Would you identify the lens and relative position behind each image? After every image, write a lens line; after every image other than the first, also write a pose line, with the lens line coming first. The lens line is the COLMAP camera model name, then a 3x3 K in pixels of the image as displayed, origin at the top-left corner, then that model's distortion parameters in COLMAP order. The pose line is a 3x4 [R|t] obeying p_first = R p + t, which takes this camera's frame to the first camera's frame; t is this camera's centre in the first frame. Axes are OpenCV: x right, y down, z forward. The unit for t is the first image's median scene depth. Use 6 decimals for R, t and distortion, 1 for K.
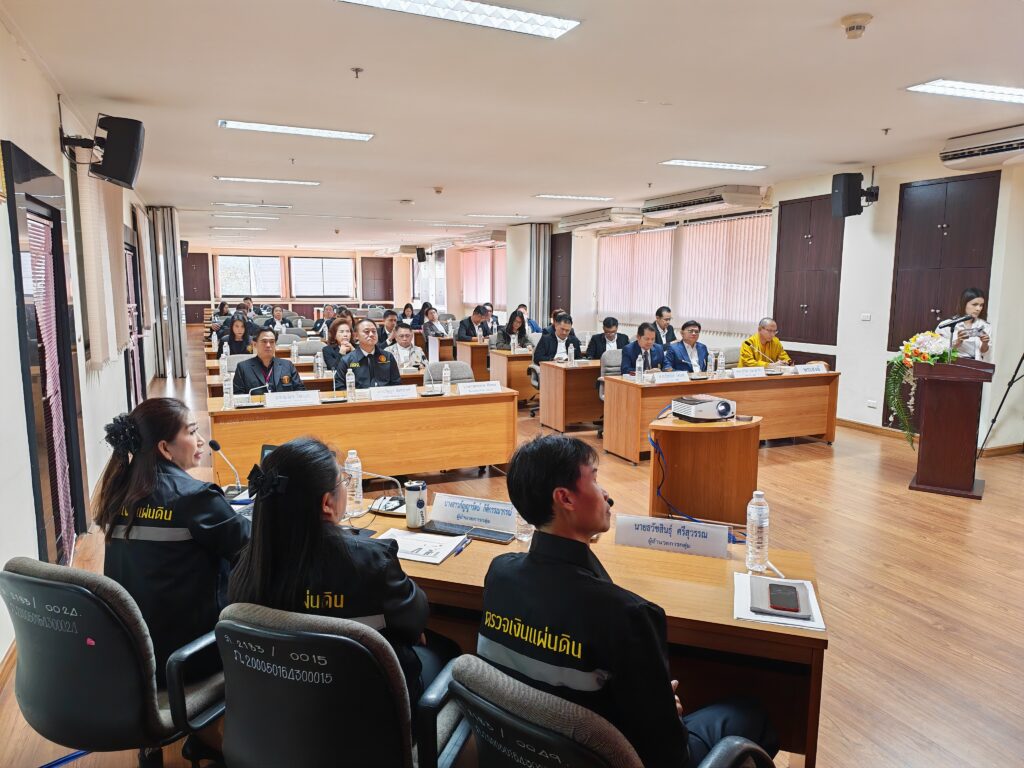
lens RADIAL K [[692.5, 0, 502.5], [0, 692.5, 388.5], [0, 0, 1]] dist [0.071430, -0.078779]
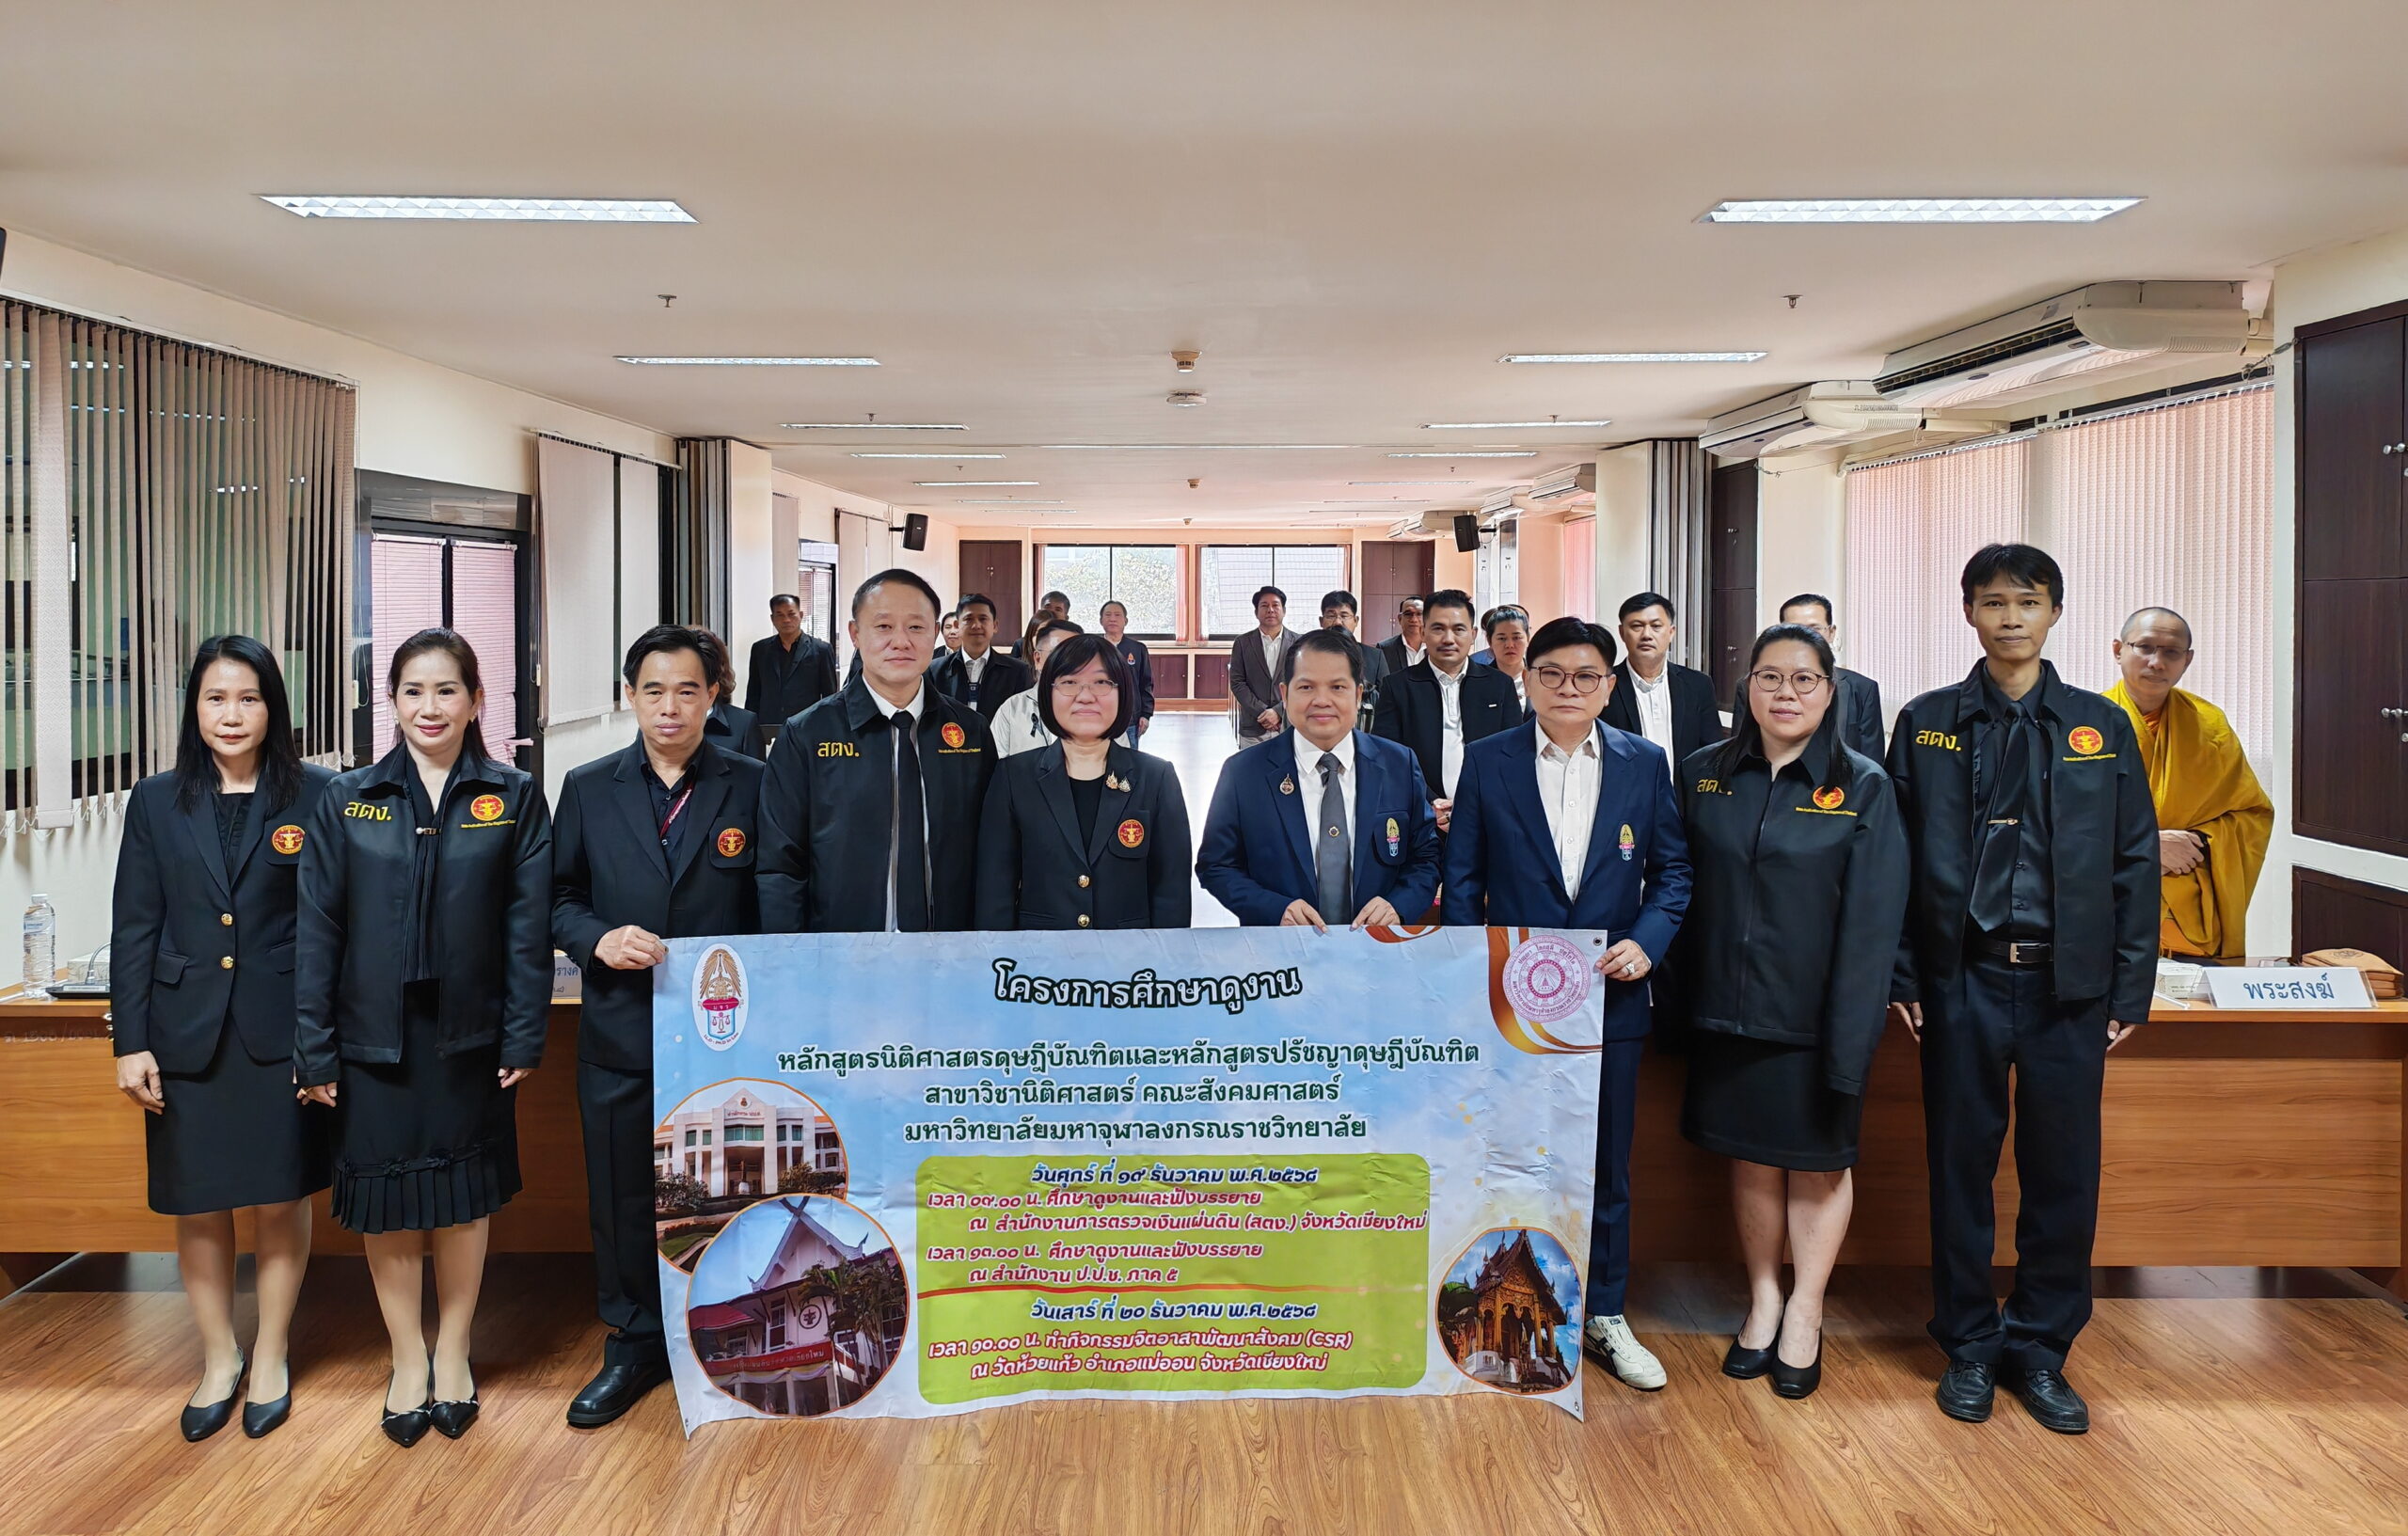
lens RADIAL K [[1673.4, 0, 1178.0], [0, 1673.4, 622.2], [0, 0, 1]] dist [0.044072, -0.034515]
pose [[0.921326, 0.003648, -0.388773, 0.293495], [-0.056796, 0.990492, -0.125302, -0.053004], [0.384619, 0.137525, 0.912773, 0.288080]]
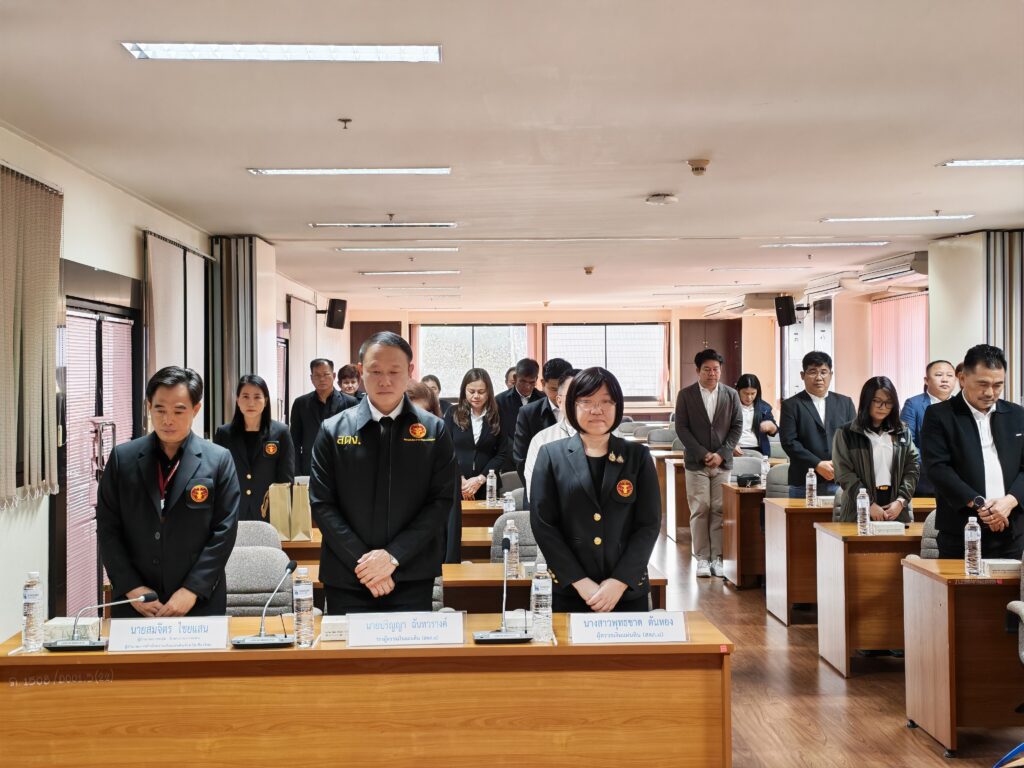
lens RADIAL K [[1380.8, 0, 487.6], [0, 1380.8, 379.5], [0, 0, 1]] dist [0.106175, 0.000000]
pose [[0.928383, -0.007806, -0.371543, 0.140968], [-0.045941, 0.989700, -0.135588, -0.022940], [0.368774, 0.142947, 0.918462, 0.172494]]
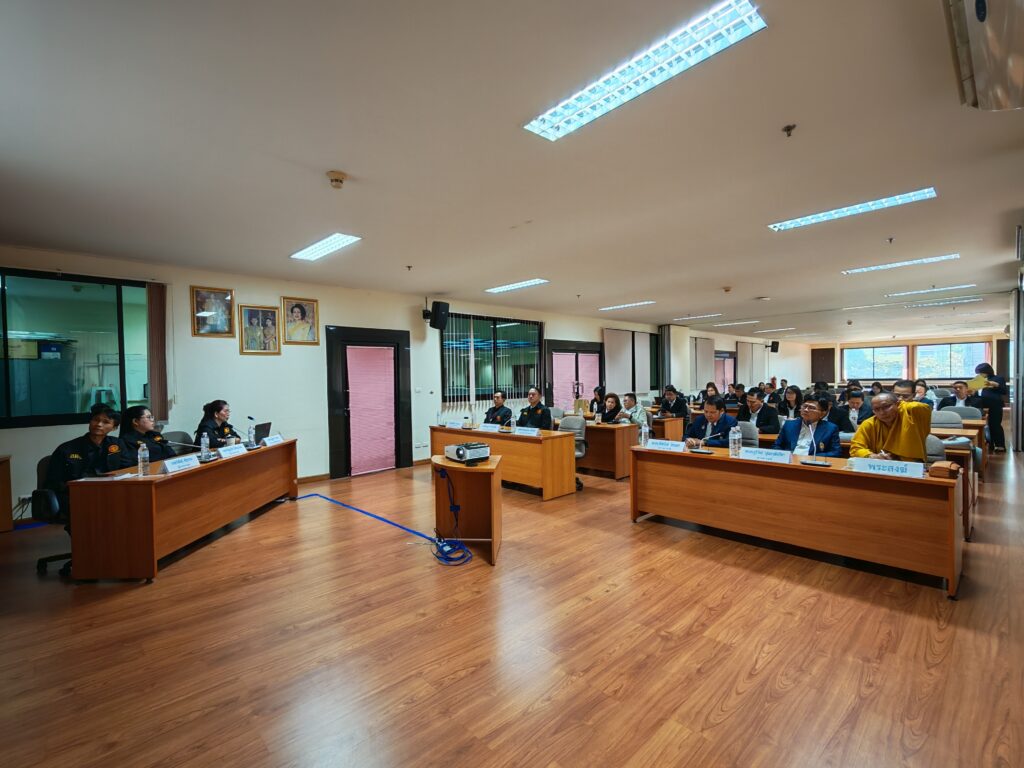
lens RADIAL K [[463.8, 0, 519.7], [0, 463.8, 395.8], [0, 0, 1]] dist [-0.000374, 0.000144]
pose [[0.363538, 0.025043, -0.931243, 0.677128], [-0.119124, 0.992682, -0.019808, -0.042407], [0.923932, 0.118135, 0.363861, 0.460282]]
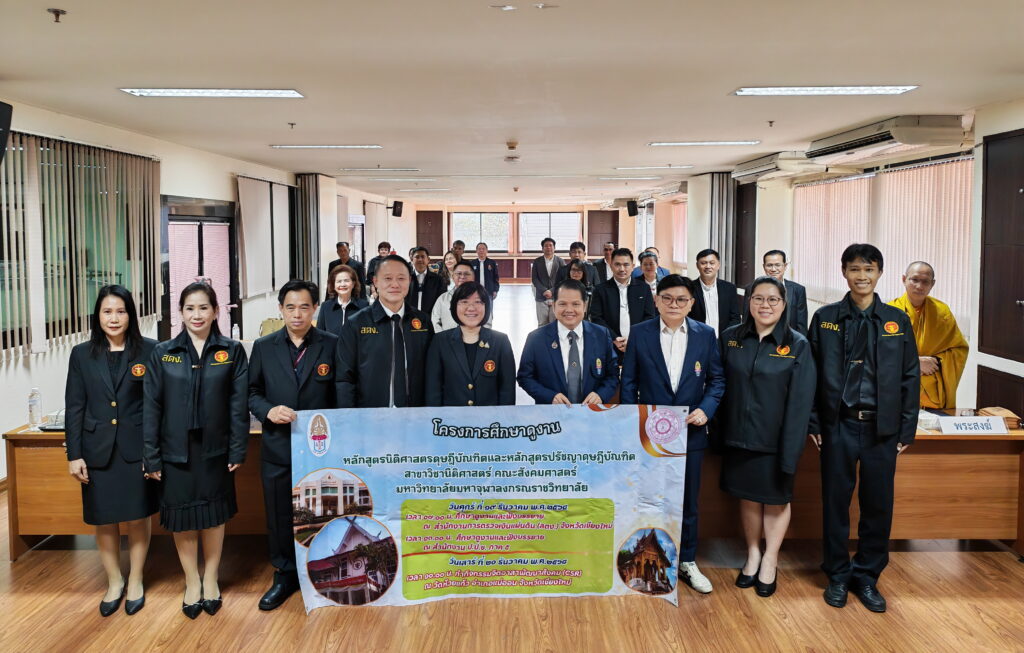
lens RADIAL K [[711.6, 0, 507.6], [0, 711.6, 266.2], [0, 0, 1]] dist [0.044072, -0.034515]
pose [[0.920190, 0.014549, -0.391202, 0.296222], [-0.053621, 0.994575, -0.089140, -0.077502], [0.387782, 0.103003, 0.915978, 0.279430]]
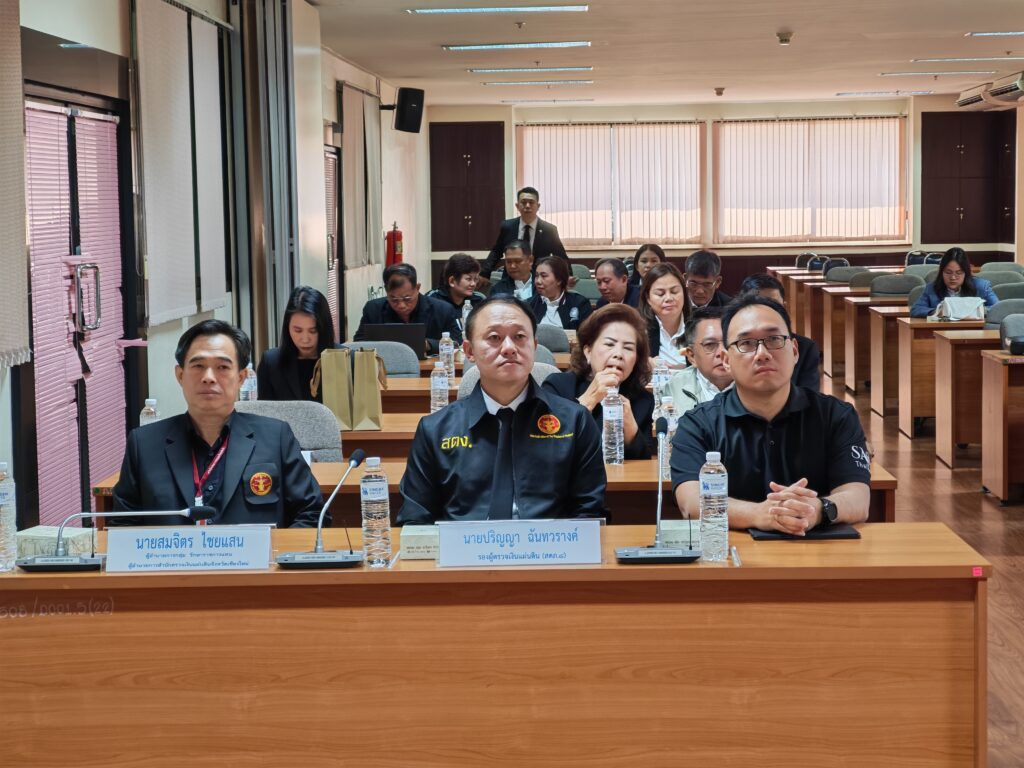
lens RADIAL K [[2026.4, 0, 513.9], [0, 2026.4, 382.5], [0, 0, 1]] dist [0.180857, 0.000000]
pose [[0.905340, 0.019766, -0.424227, 0.144798], [-0.044704, 0.997802, -0.048913, -0.014470], [0.422328, 0.063247, 0.904234, 0.161389]]
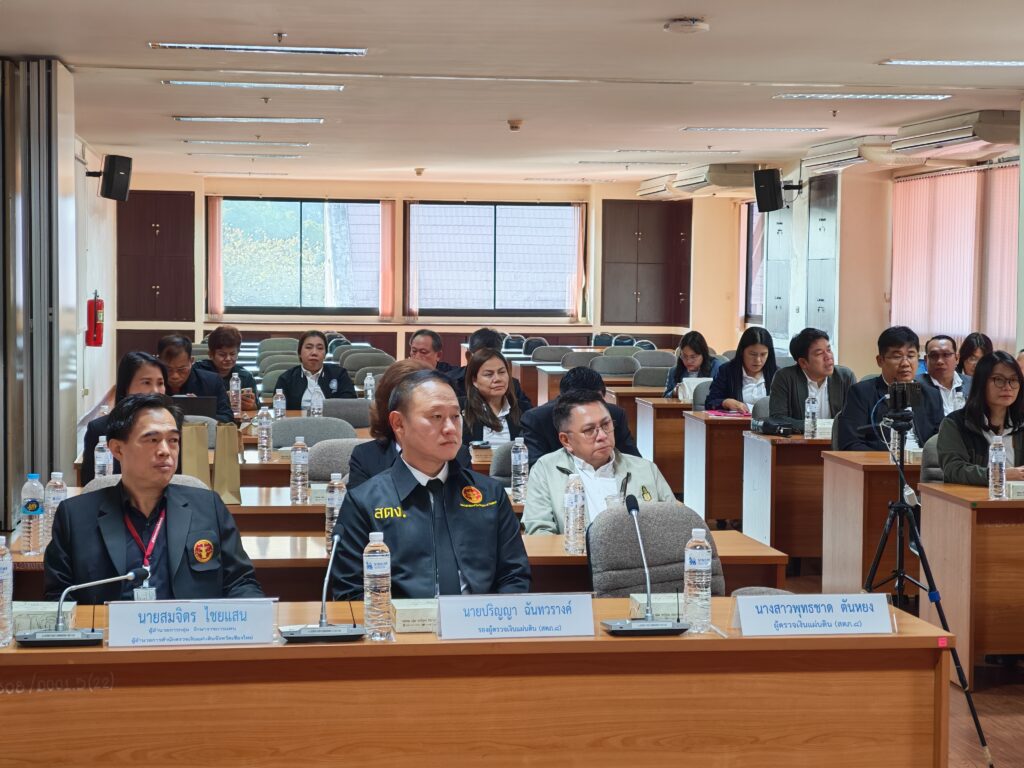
lens RADIAL K [[2026.4, 0, 508.5], [0, 2026.4, 387.7], [0, 0, 1]] dist [0.180857, 0.000000]
pose [[0.966410, 0.021910, -0.256071, 0.045633], [-0.046540, 0.994806, -0.090524, -0.009560], [0.252758, 0.099401, 0.962410, 0.100744]]
